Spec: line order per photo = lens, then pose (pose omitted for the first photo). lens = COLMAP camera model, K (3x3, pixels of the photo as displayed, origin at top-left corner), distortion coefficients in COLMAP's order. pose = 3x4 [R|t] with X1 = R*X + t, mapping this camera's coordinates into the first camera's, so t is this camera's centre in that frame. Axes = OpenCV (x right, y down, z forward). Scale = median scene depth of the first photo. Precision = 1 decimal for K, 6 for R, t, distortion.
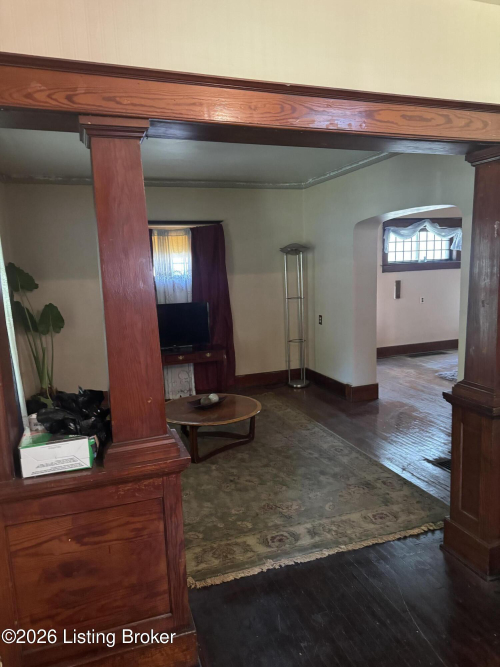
lens RADIAL K [[481.7, 0, 250.0], [0, 481.7, 333.5], [0, 0, 1]] dist [0.082681, -0.157319]
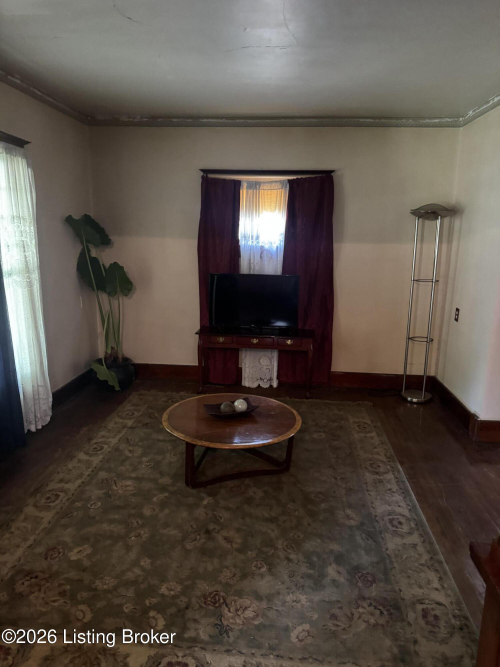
lens RADIAL K [[481.7, 0, 250.0], [0, 481.7, 333.5], [0, 0, 1]] dist [0.082681, -0.157319]
pose [[0.908182, 0.139680, -0.394582, 0.165806], [-0.108860, 0.989058, 0.099565, -0.041895], [0.404172, -0.047469, 0.913450, 0.238247]]
